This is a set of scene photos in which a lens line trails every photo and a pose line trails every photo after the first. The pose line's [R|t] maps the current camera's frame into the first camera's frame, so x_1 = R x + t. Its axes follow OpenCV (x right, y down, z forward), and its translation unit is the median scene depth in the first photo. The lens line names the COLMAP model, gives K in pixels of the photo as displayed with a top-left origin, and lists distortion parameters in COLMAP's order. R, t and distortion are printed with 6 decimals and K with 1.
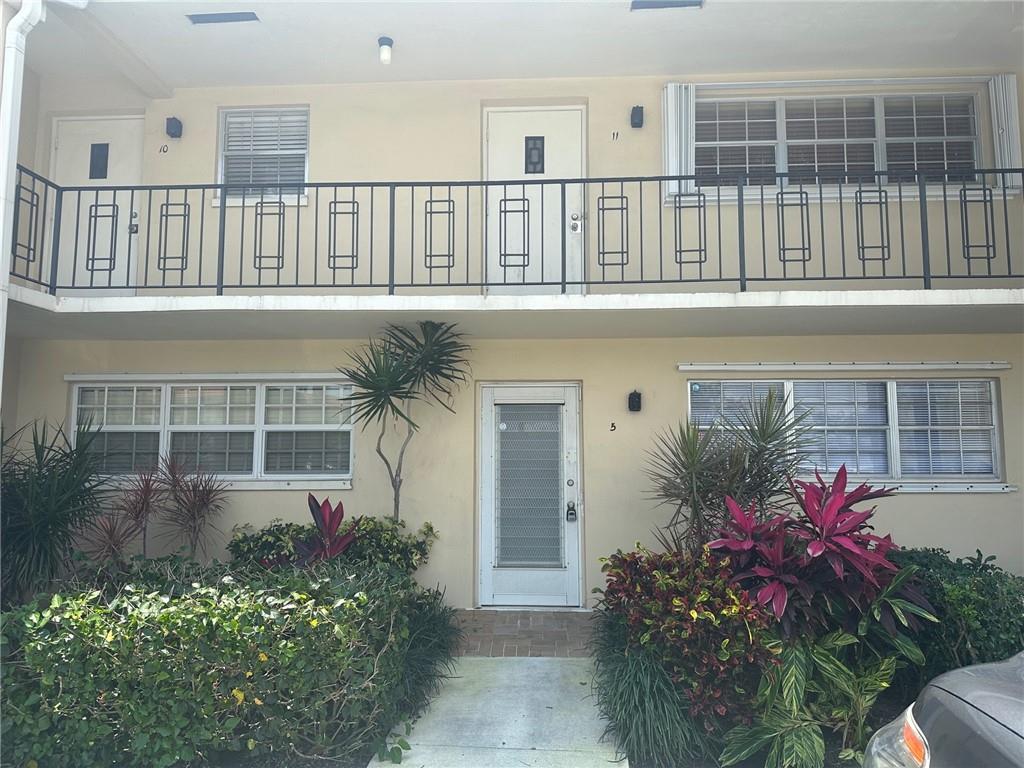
lens RADIAL K [[718.4, 0, 510.0], [0, 718.4, 383.6], [0, 0, 1]] dist [0.066726, -0.086721]
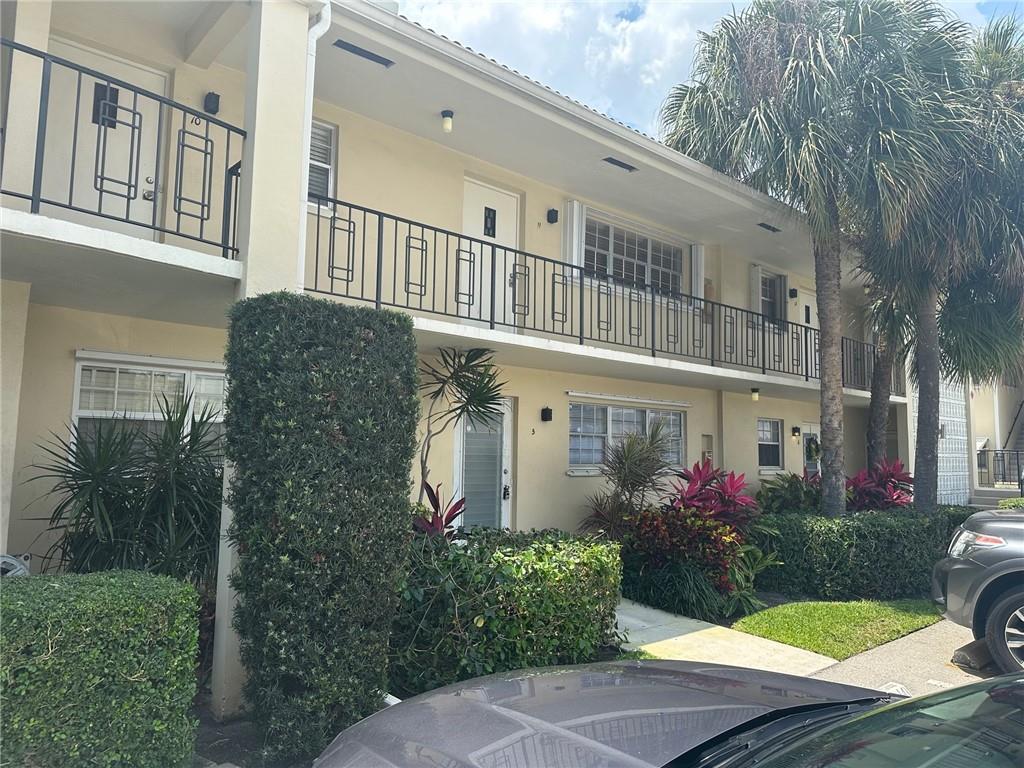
lens RADIAL K [[718.4, 0, 485.3], [0, 718.4, 406.3], [0, 0, 1]] dist [0.066726, -0.086721]
pose [[0.720624, 0.056269, 0.691039, -0.857390], [-0.086160, 0.996243, 0.008729, 0.004817], [-0.687952, -0.065830, 0.722765, 0.037246]]
